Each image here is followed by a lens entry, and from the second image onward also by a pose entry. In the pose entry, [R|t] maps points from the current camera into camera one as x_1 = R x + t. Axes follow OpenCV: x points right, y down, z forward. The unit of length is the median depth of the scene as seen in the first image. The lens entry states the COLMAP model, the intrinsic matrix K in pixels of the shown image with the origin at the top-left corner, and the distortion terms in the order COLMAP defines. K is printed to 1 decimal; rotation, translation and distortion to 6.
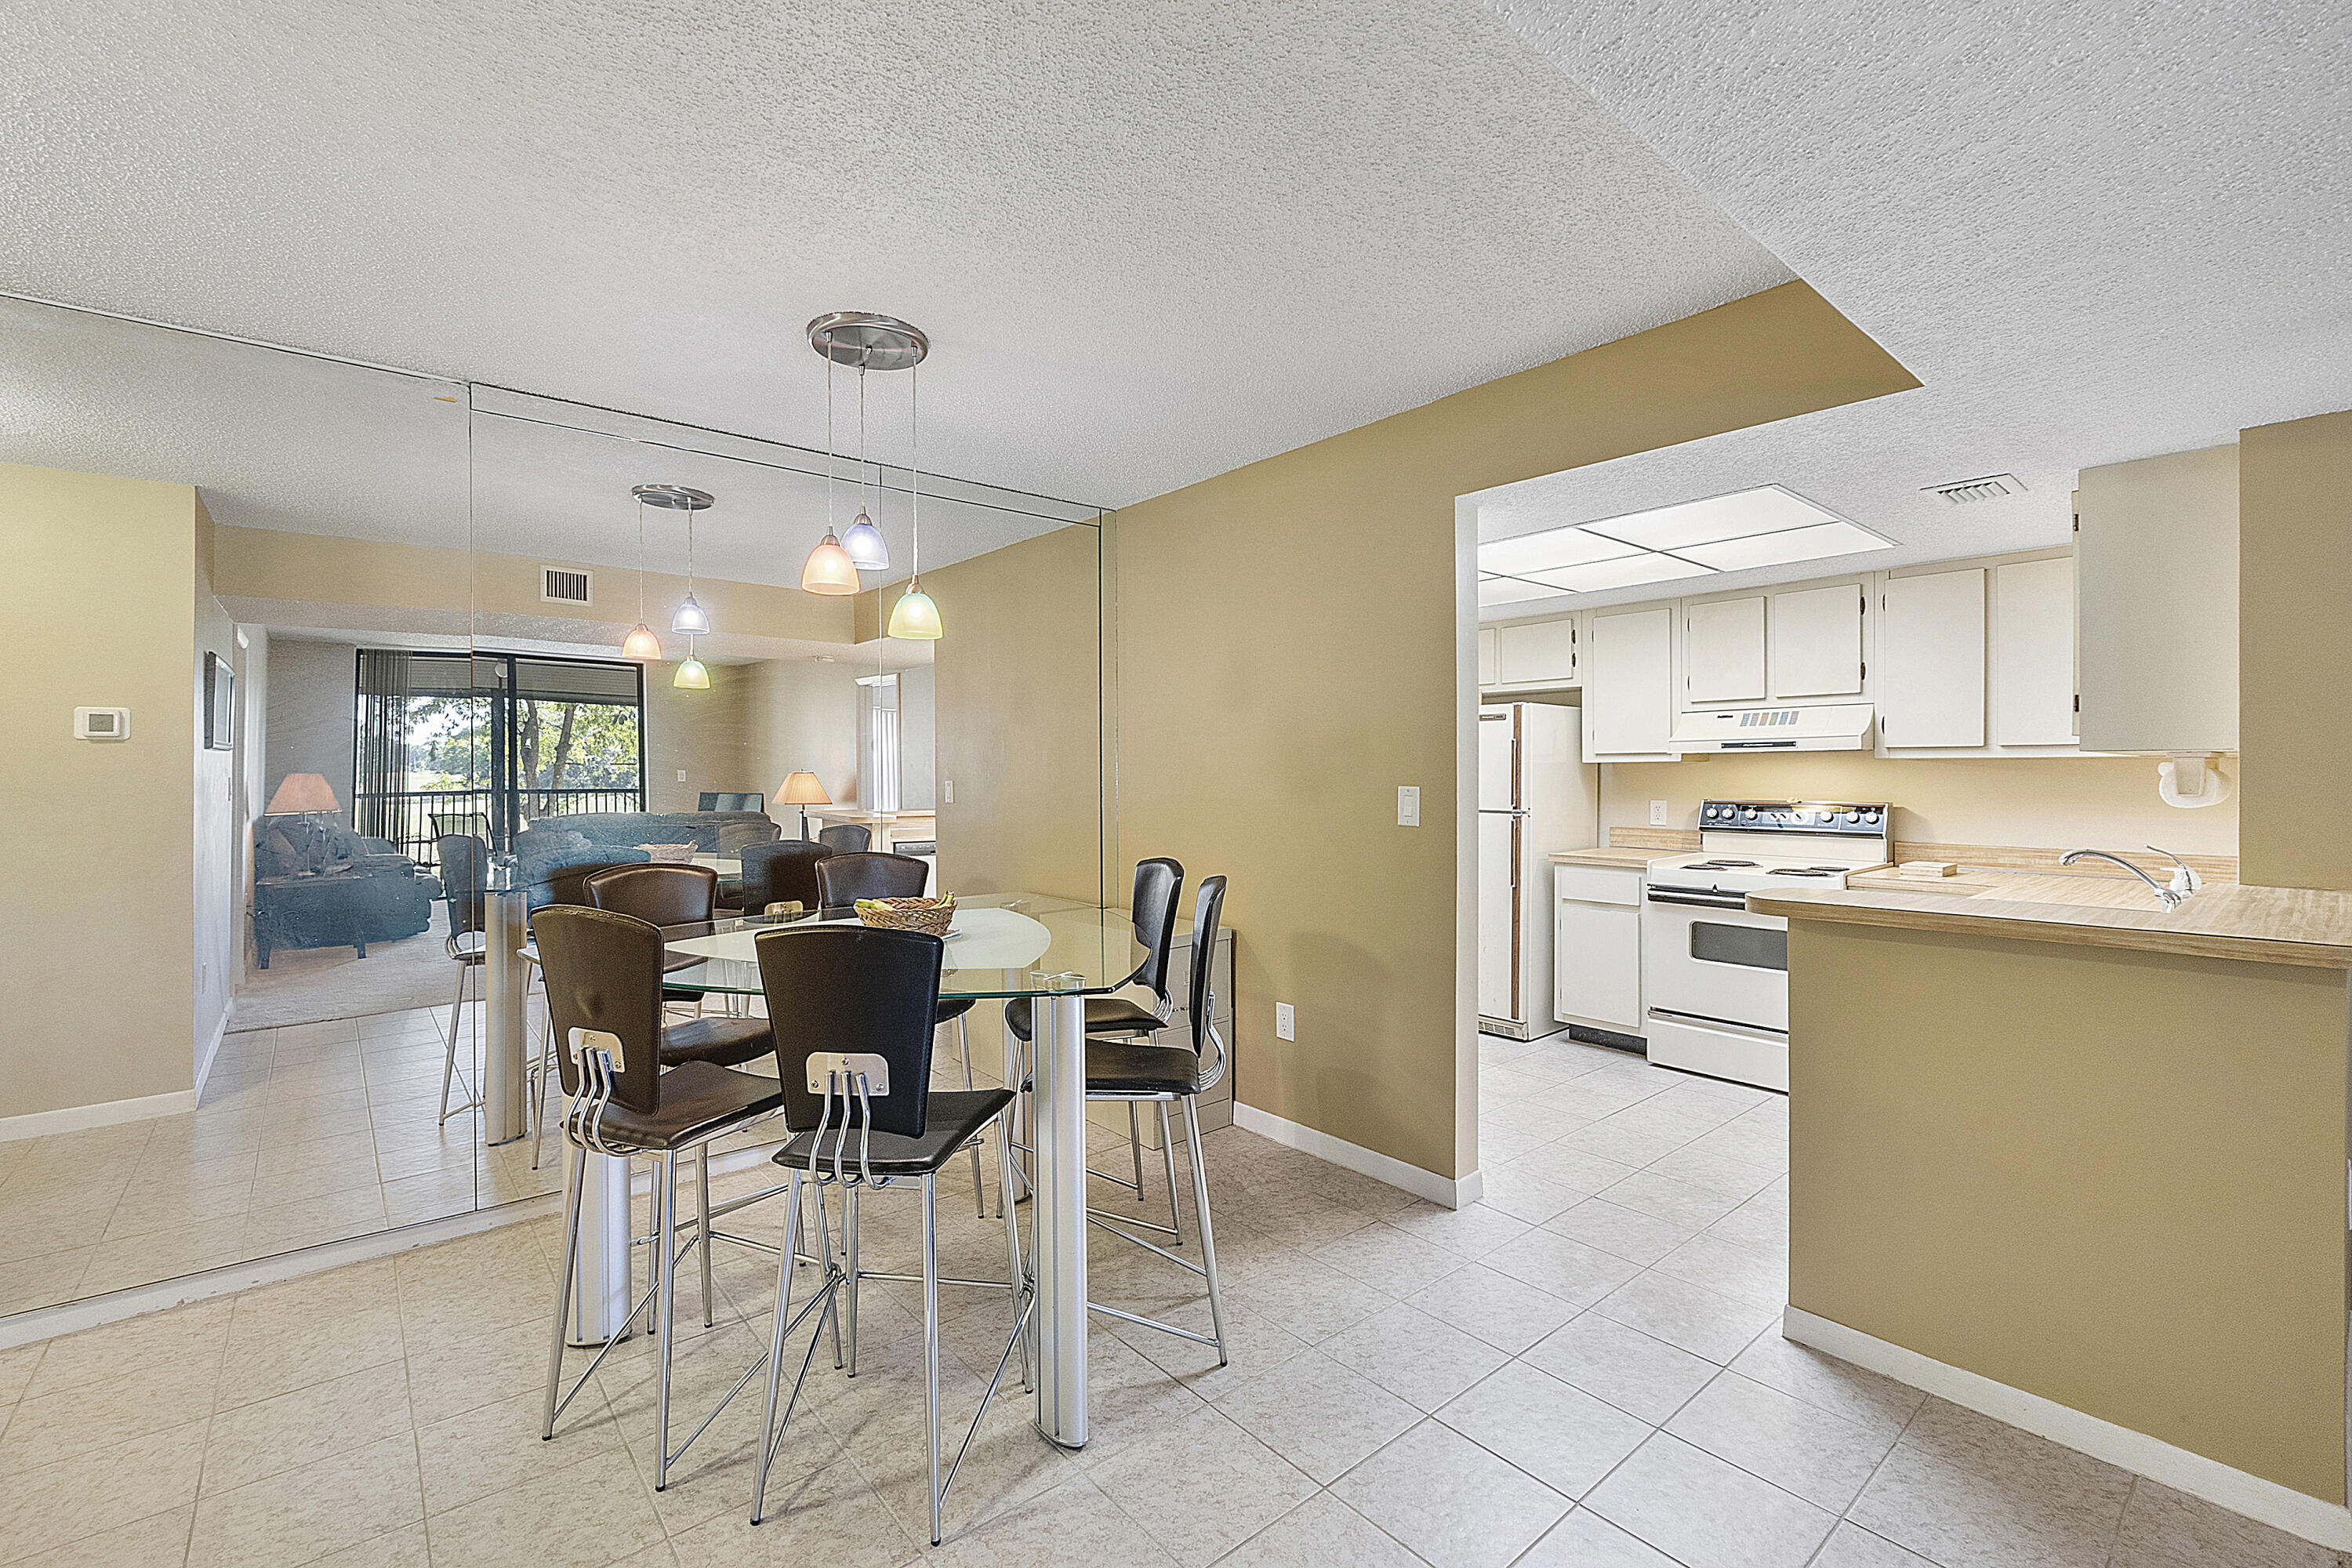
lens RADIAL K [[997.6, 0, 1172.4], [0, 997.6, 780.2], [0, 0, 1]] dist [-0.006281, -0.000653]
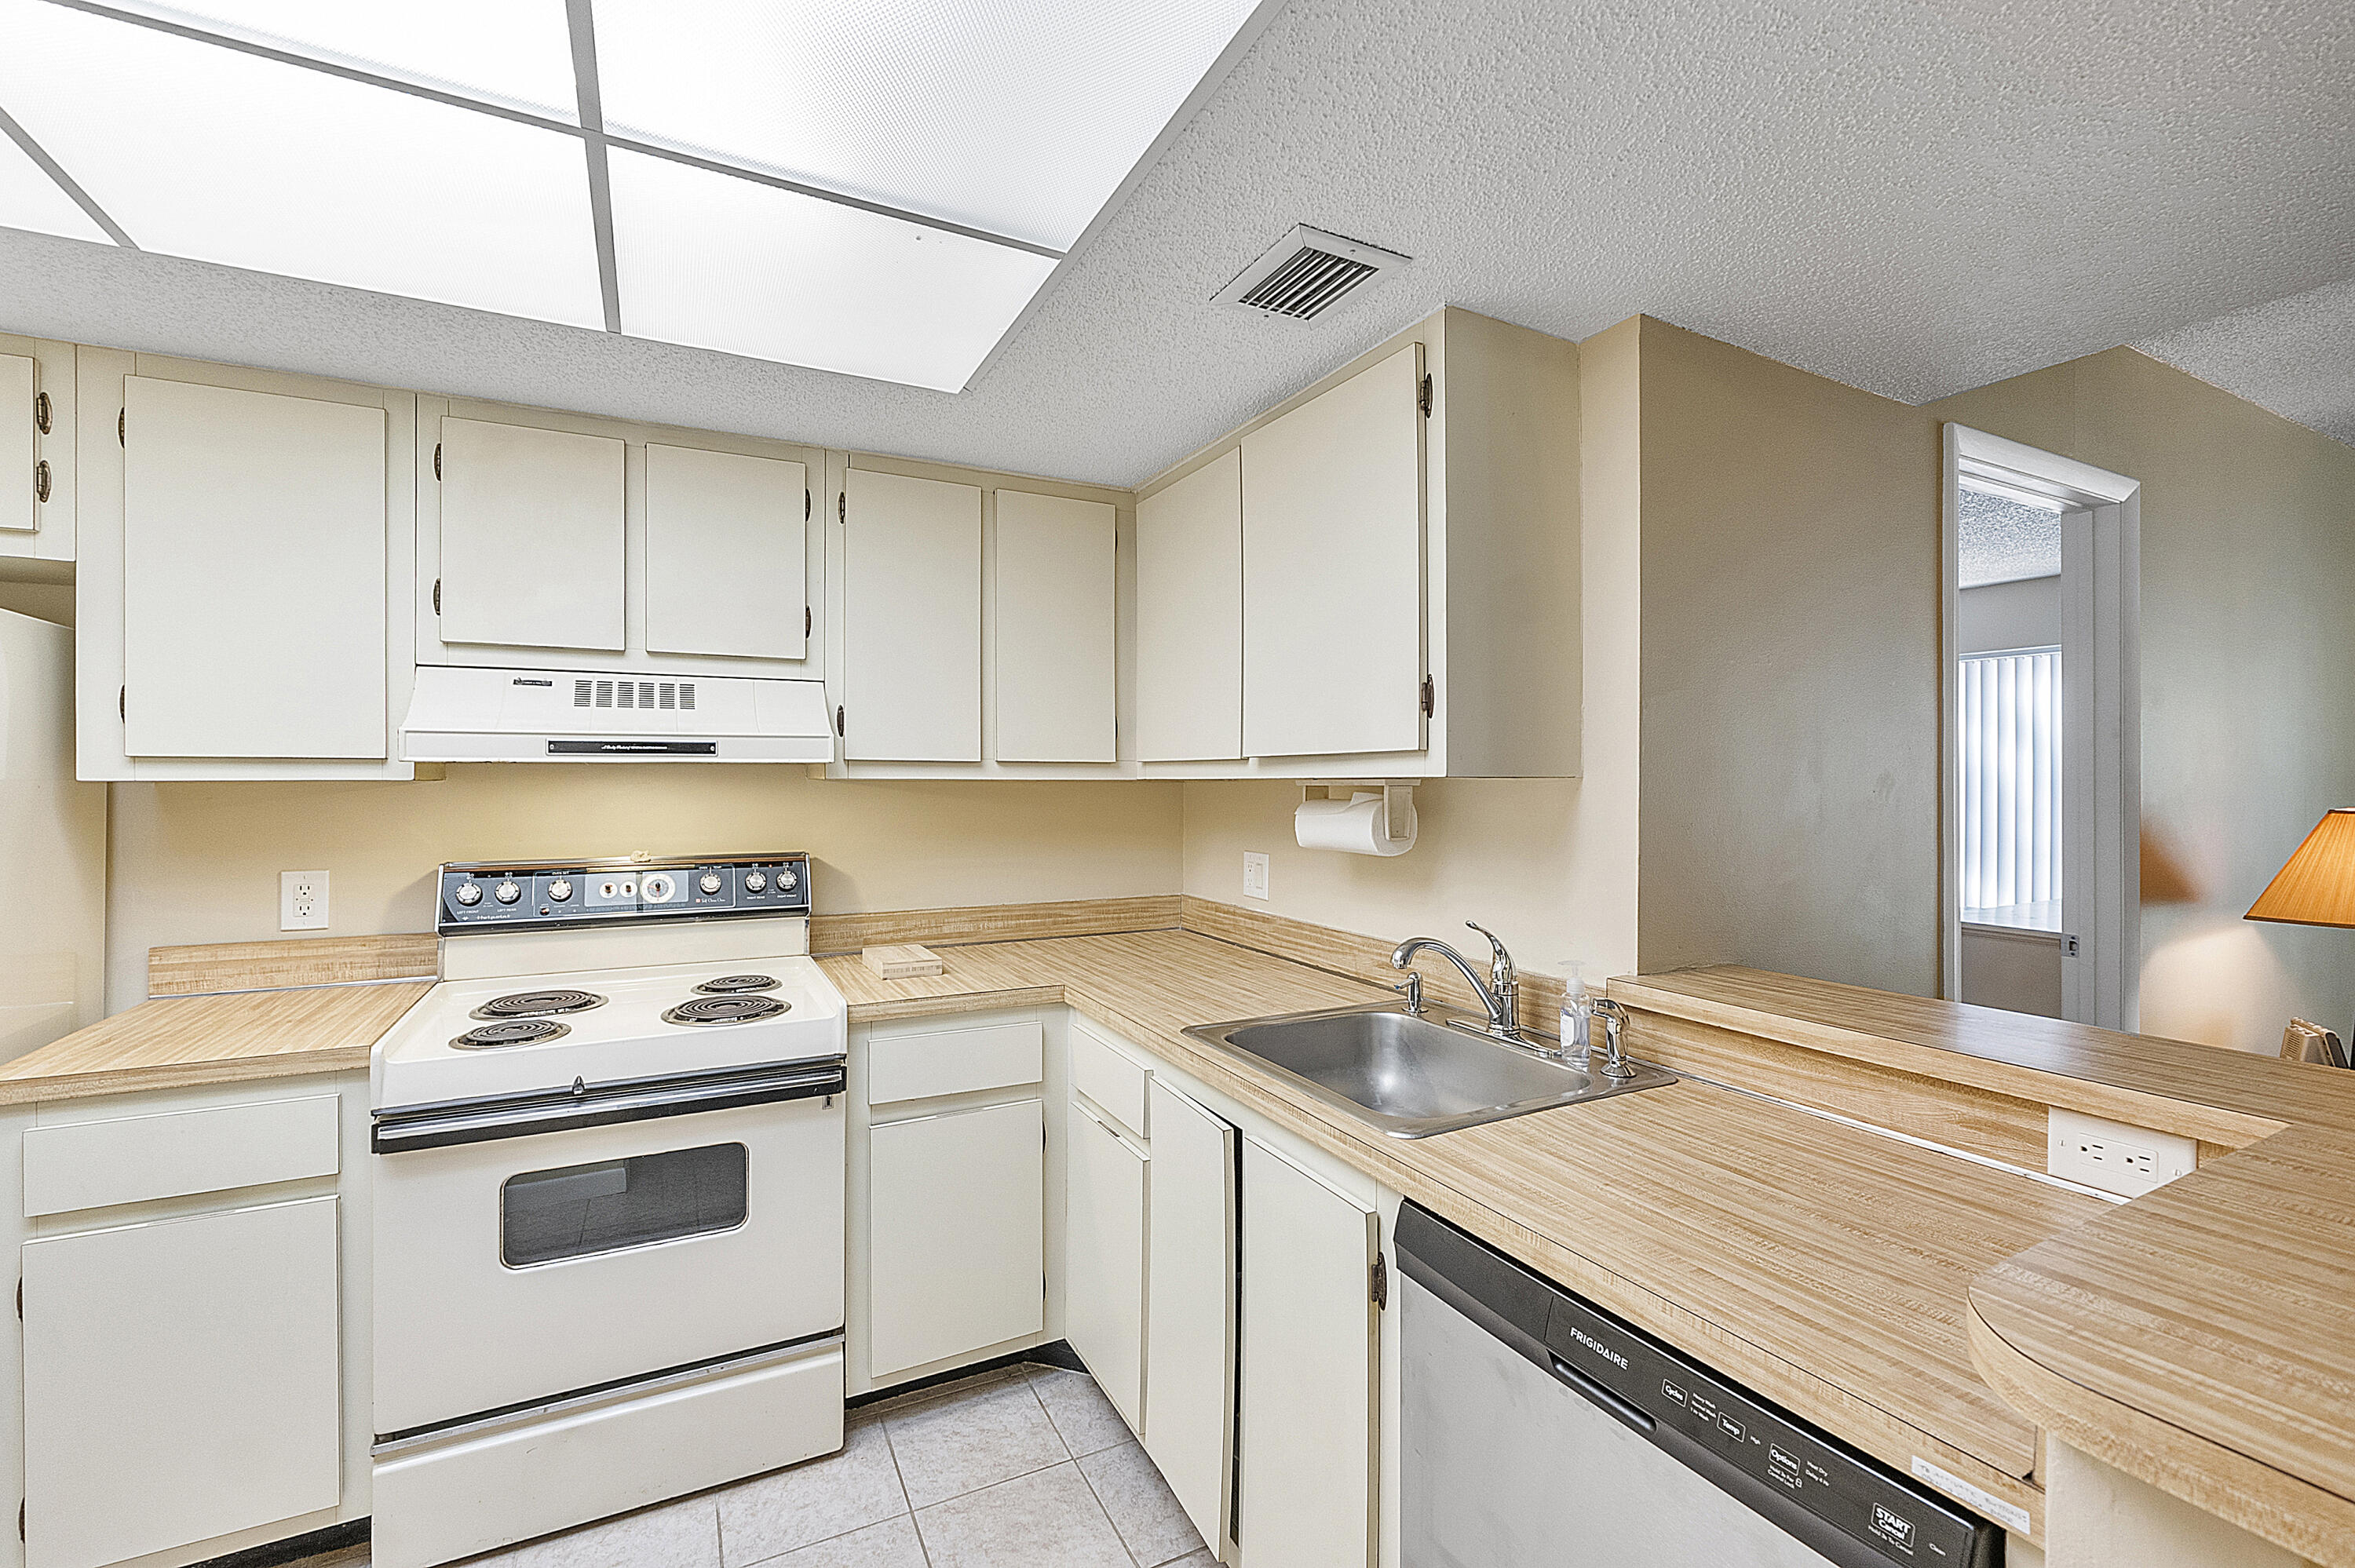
lens RADIAL K [[998.7, 0, 1178.1], [0, 998.7, 774.2], [0, 0, 1]] dist [-0.006281, -0.000653]
pose [[0.216758, 0.008830, 0.976186, 0.181855], [0.007412, 0.999915, -0.010690, -0.015711], [-0.976197, 0.009552, 0.216674, 0.633913]]
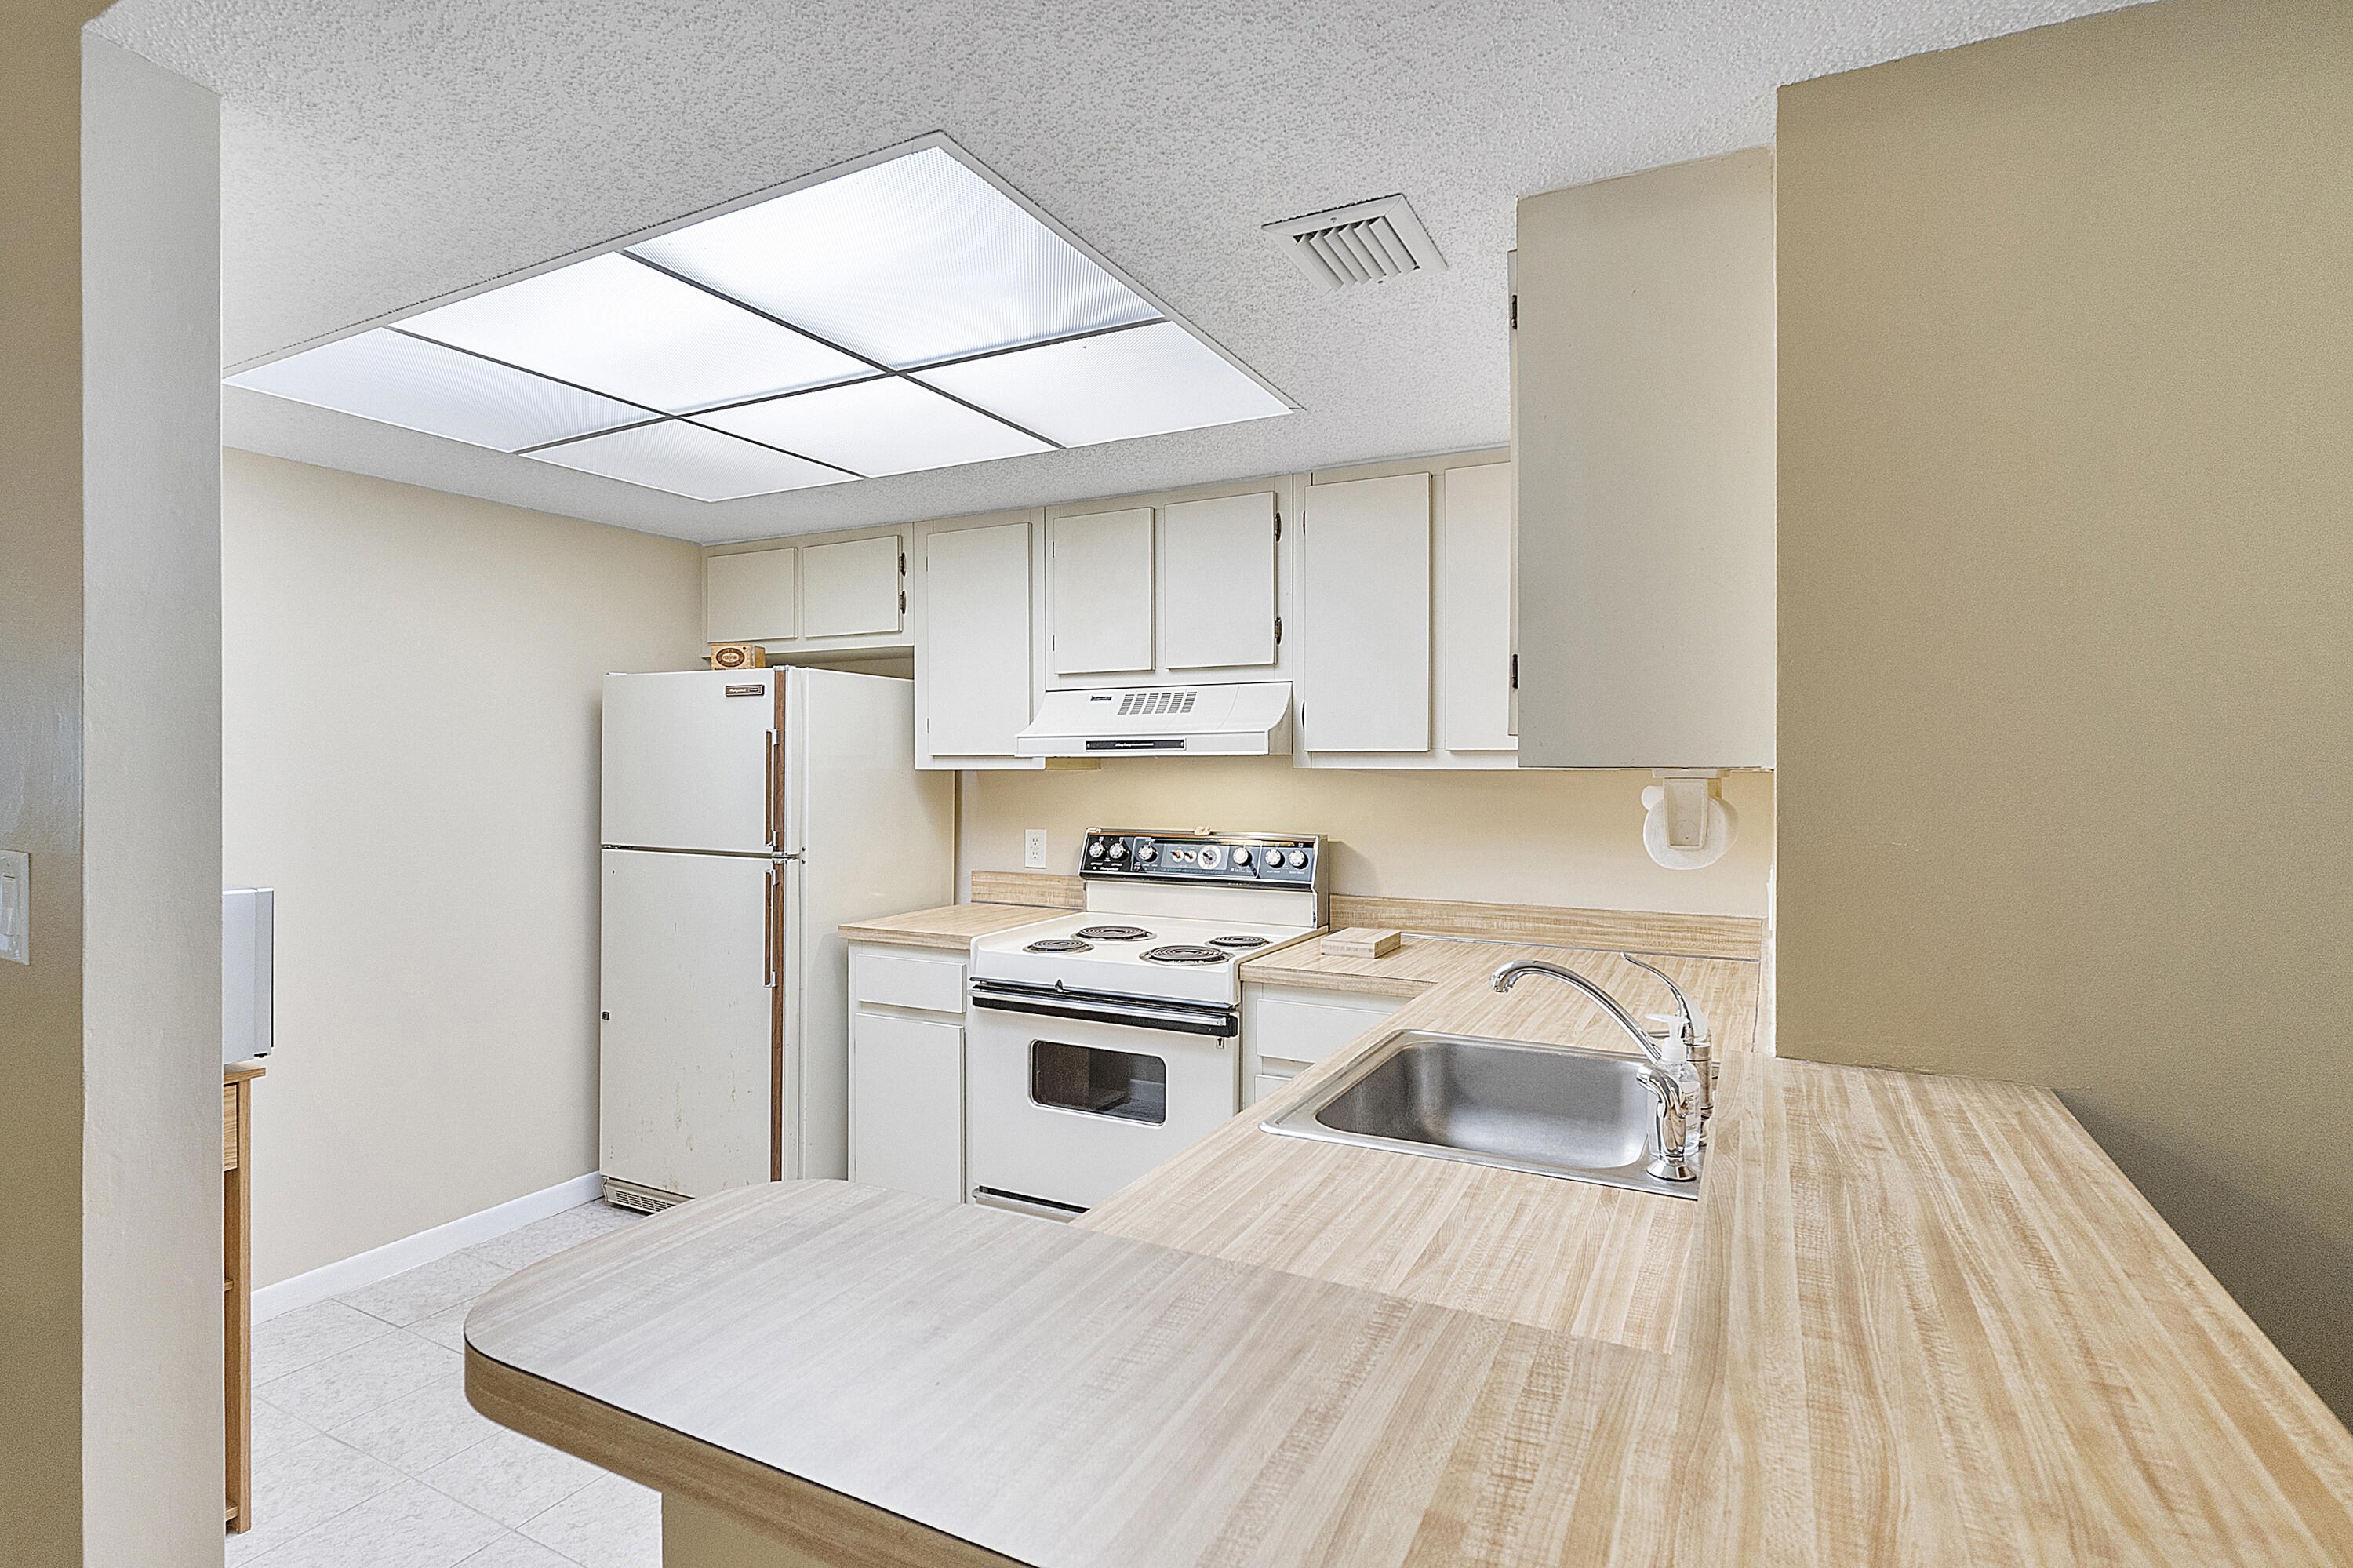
lens RADIAL K [[1147.7, 0, 1163.3], [0, 1147.7, 772.4], [0, 0, 1]] dist [0.005968, 0.000249]
pose [[0.925785, 0.002761, 0.378040, 0.329302], [-0.000714, 0.999984, -0.005555, -0.014145], [-0.378049, 0.004873, 0.925773, 0.330216]]
